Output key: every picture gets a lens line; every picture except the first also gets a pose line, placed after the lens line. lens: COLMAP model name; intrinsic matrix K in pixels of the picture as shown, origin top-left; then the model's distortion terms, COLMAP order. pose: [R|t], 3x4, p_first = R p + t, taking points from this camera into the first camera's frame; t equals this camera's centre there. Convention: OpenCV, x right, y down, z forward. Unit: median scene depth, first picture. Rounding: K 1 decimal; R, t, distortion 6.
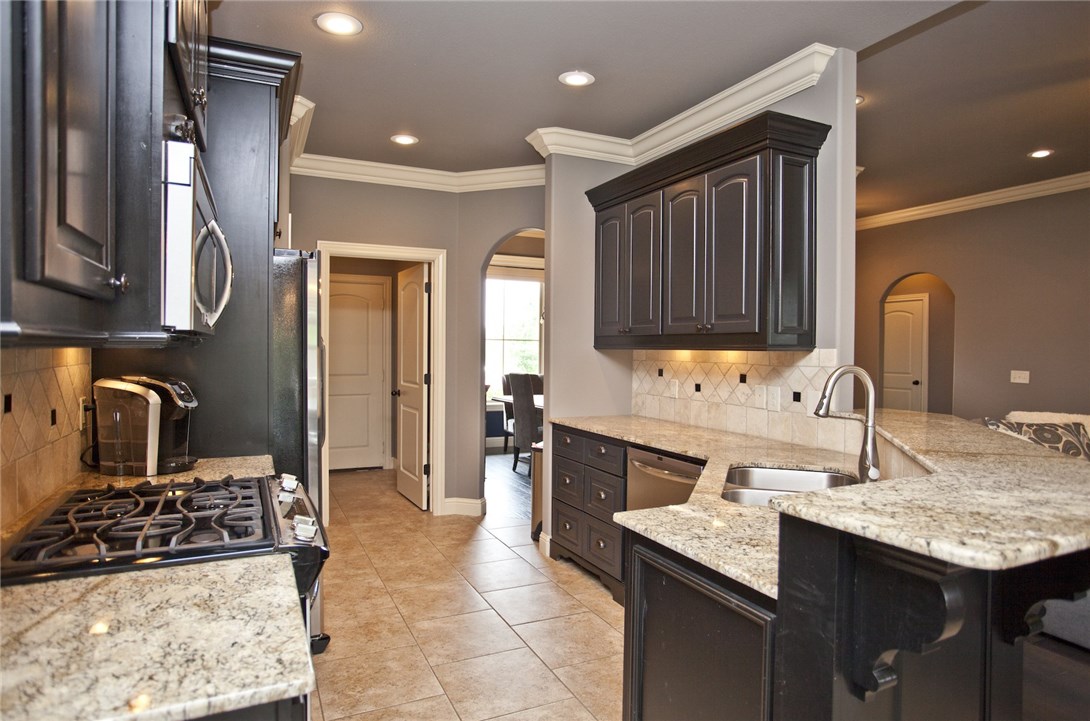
lens RADIAL K [[626.7, 0, 552.6], [0, 626.7, 356.7], [0, 0, 1]] dist [-0.059277, -0.000729]
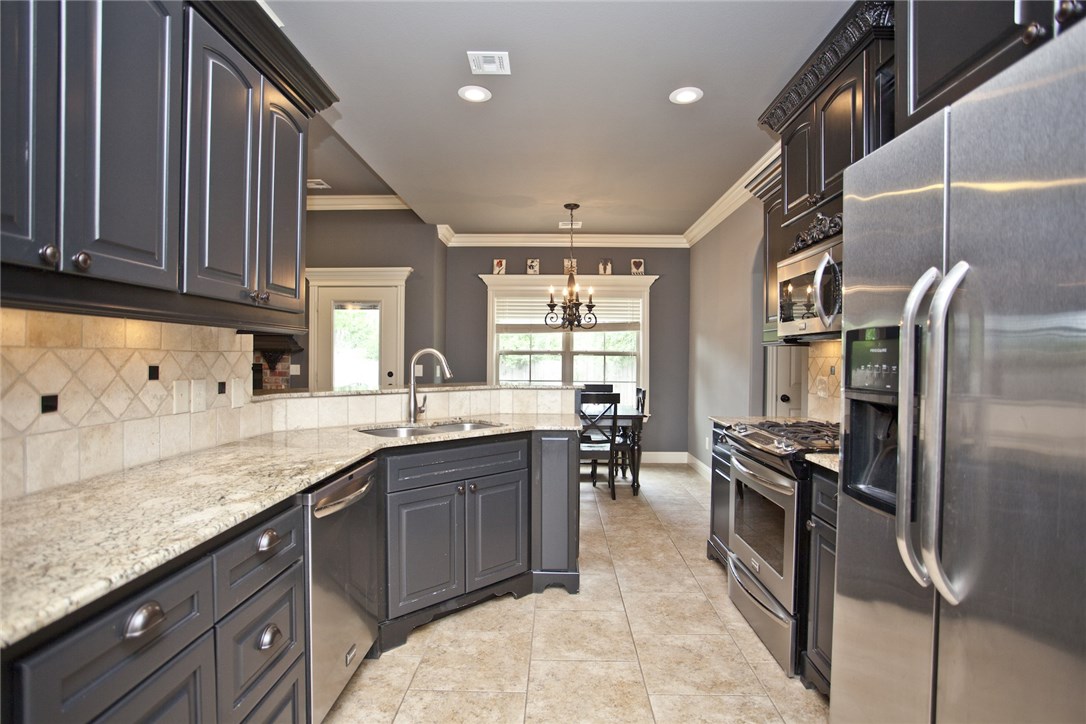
lens RADIAL K [[544.5, 0, 542.4], [0, 544.5, 366.4], [0, 0, 1]] dist [-0.042381, 0.006497]
pose [[-0.894150, -0.014117, 0.447544, -0.256533], [0.000128, 0.999495, 0.031784, 0.010403], [-0.447767, 0.028477, -0.893697, 1.180037]]
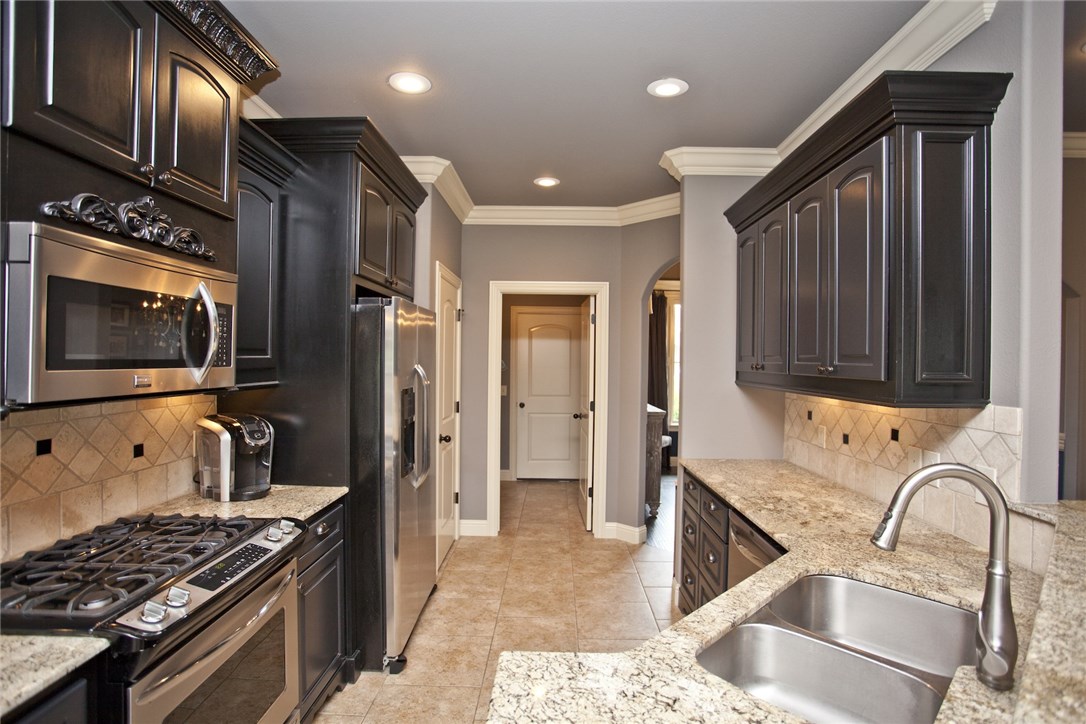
lens RADIAL K [[544.5, 0, 545.0], [0, 544.5, 361.3], [0, 0, 1]] dist [-0.042381, 0.006497]
pose [[0.895490, 0.003440, -0.445068, 0.193301], [-0.010216, 0.999866, -0.012826, -0.038180], [0.444964, 0.016032, 0.895405, 0.203814]]
